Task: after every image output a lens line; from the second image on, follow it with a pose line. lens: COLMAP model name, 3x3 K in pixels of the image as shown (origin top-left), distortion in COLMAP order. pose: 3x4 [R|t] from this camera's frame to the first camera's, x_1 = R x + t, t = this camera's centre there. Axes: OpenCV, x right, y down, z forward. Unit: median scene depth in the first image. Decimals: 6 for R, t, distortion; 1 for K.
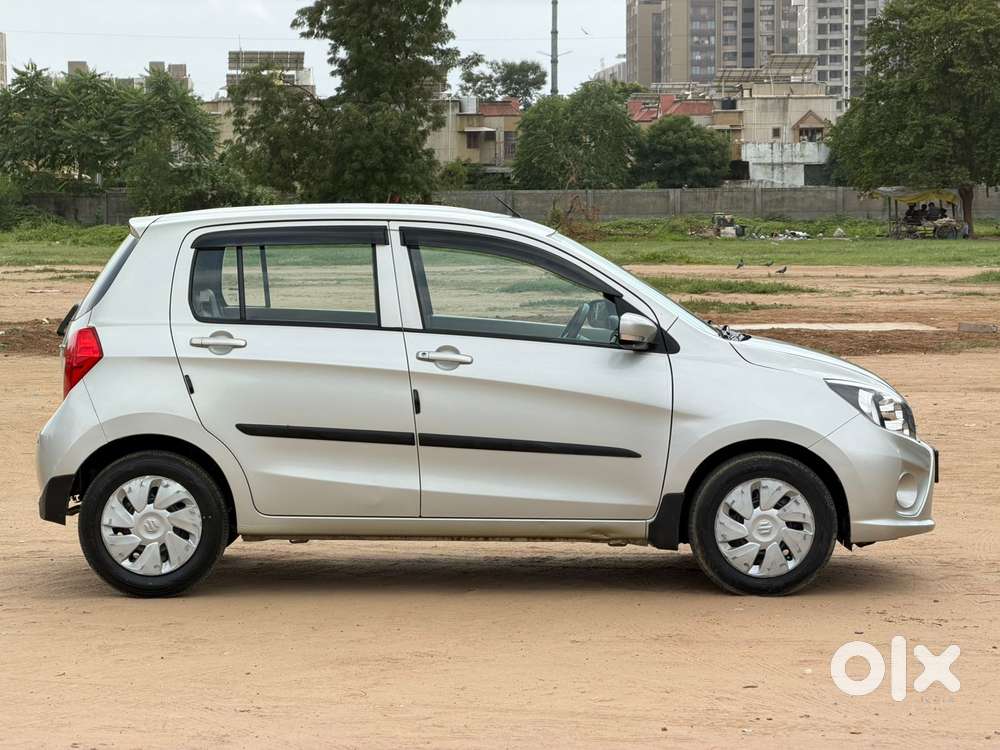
lens RADIAL K [[3077.8, 0, 500.0], [0, 3077.8, 375.0], [0, 0, 1]] dist [0.284357, -1.049456]
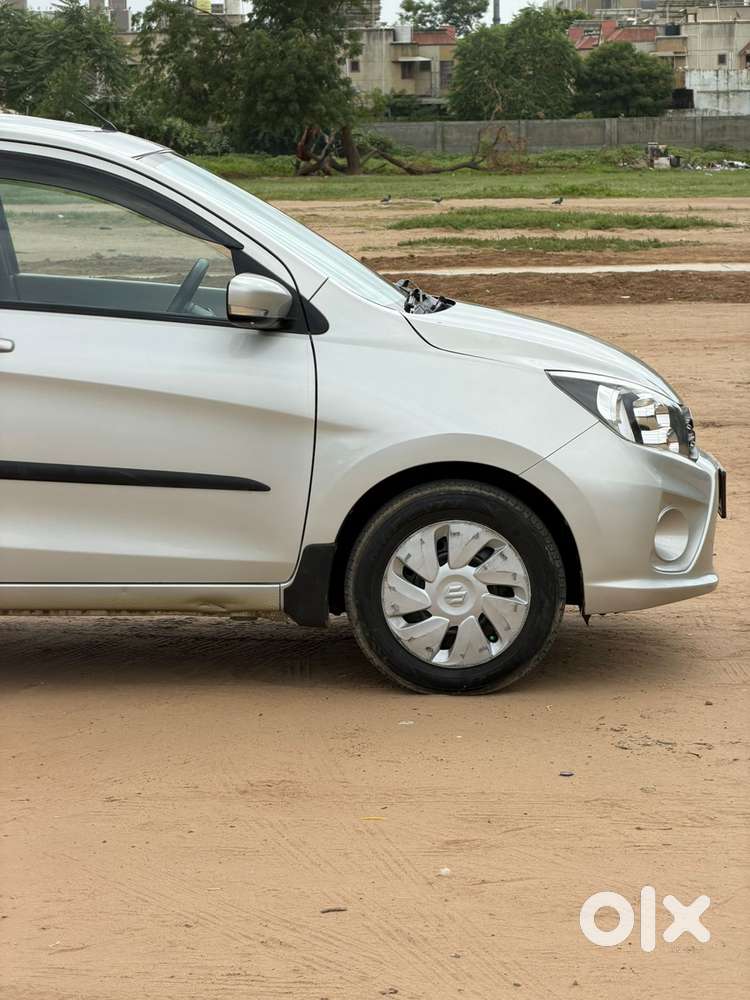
lens RADIAL K [[3098.5, 0, 399.1], [0, 3098.5, 497.3], [0, 0, 1]] dist [0.107766, 3.224988]
pose [[0.999840, -0.007061, -0.016441, 0.082369], [0.008032, 0.998181, 0.059757, -0.011353], [0.015989, -0.059879, 0.998078, 0.322239]]
